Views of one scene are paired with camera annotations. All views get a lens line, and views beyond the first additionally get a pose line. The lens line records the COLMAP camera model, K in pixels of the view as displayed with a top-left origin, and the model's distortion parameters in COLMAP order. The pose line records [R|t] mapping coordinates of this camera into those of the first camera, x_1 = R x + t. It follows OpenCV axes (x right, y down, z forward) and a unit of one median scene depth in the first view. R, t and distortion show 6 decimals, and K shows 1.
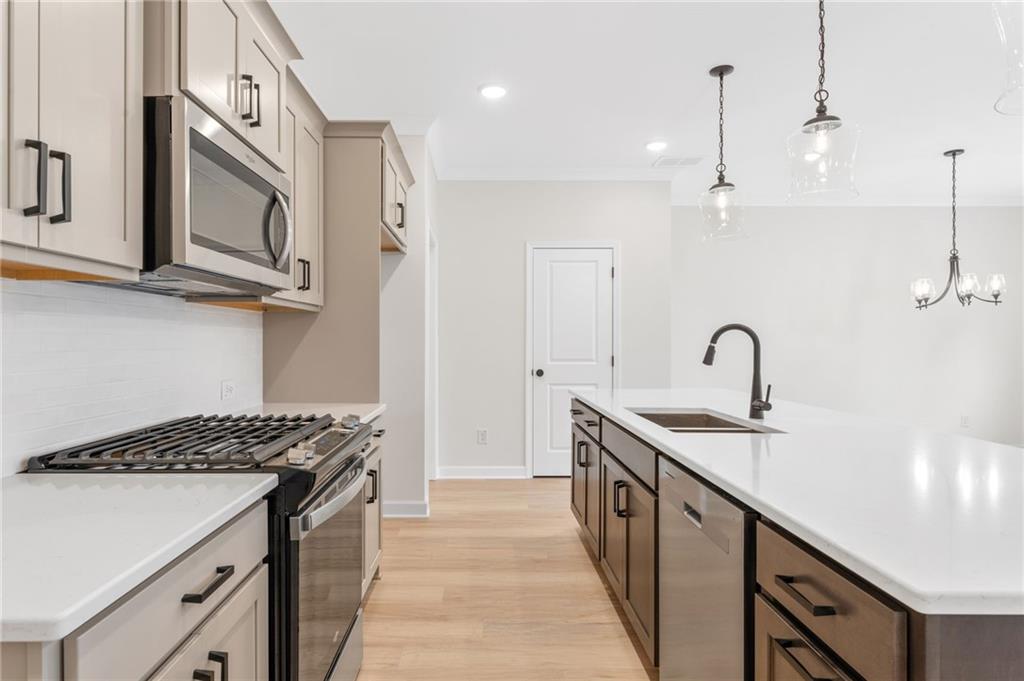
lens RADIAL K [[562.9, 0, 490.0], [0, 562.9, 342.0], [0, 0, 1]] dist [-0.002287, -0.000157]
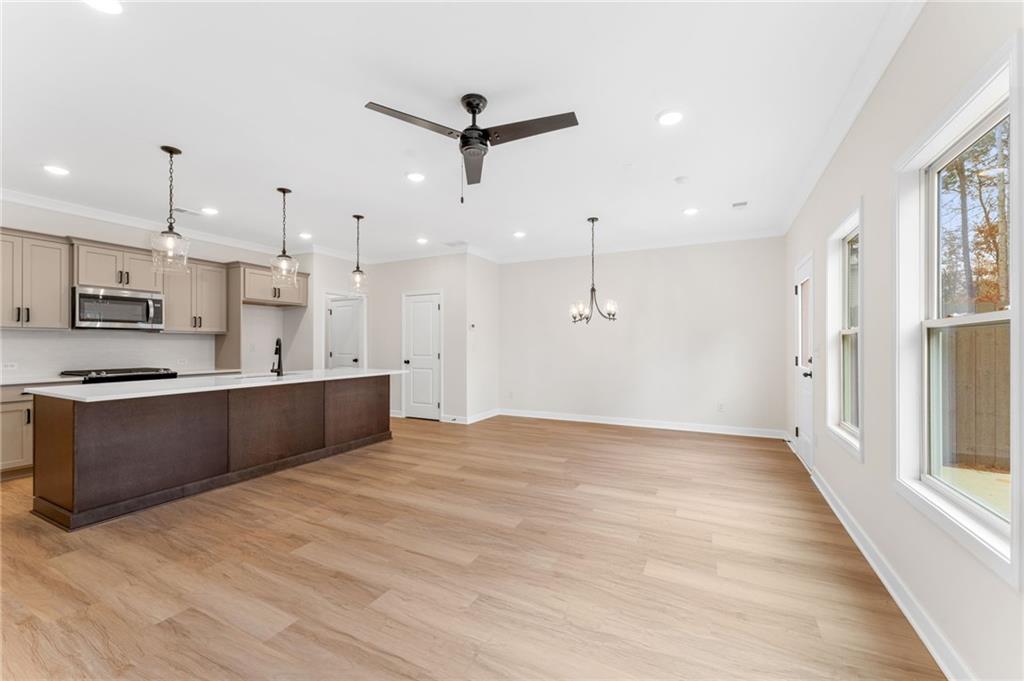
lens RADIAL K [[408.6, 0, 508.4], [0, 408.6, 342.7], [0, 0, 1]] dist [-0.001326, 0.000638]
pose [[0.888433, -0.003136, -0.458996, 1.777686], [-0.000566, 0.999968, -0.007928, 0.001837], [0.459006, 0.007303, 0.888403, -0.104649]]
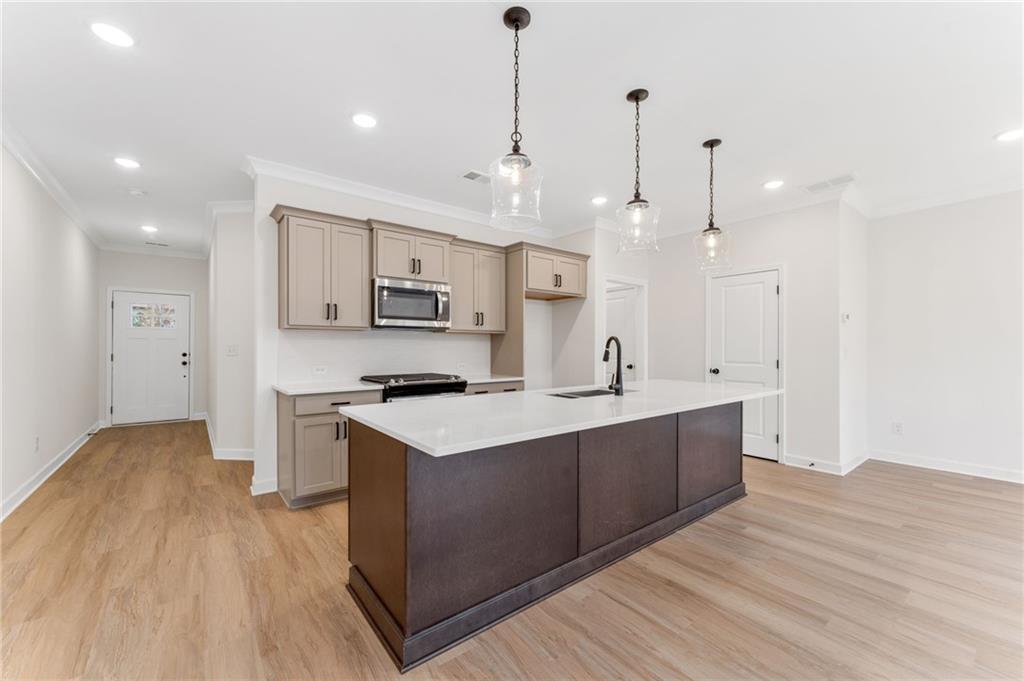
lens RADIAL K [[408.6, 0, 513.8], [0, 408.6, 345.5], [0, 0, 1]] dist [-0.001326, 0.000638]
pose [[0.614241, -0.003619, -0.789110, 0.976361], [-0.003160, 0.999970, -0.007046, 0.003553], [0.789112, 0.006821, 0.614212, 0.050528]]
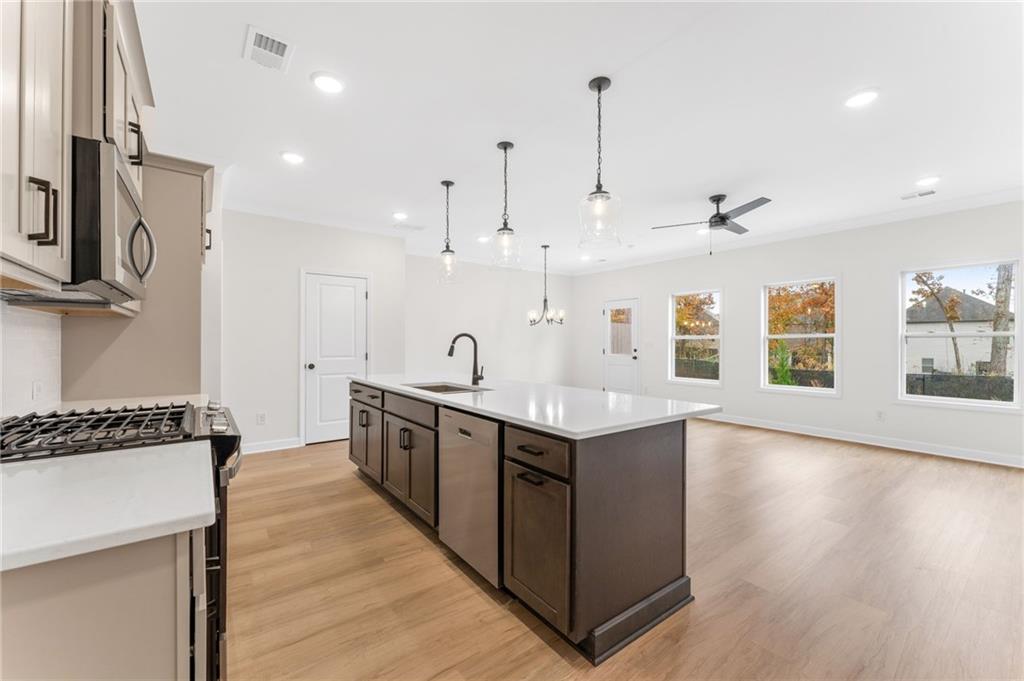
lens RADIAL K [[408.6, 0, 515.1], [0, 408.6, 341.9], [0, 0, 1]] dist [-0.001326, 0.000638]
pose [[0.798231, 0.000610, 0.602351, -0.186515], [0.001005, 0.999997, -0.002345, -0.000672], [-0.602350, 0.002477, 0.798228, -0.118032]]
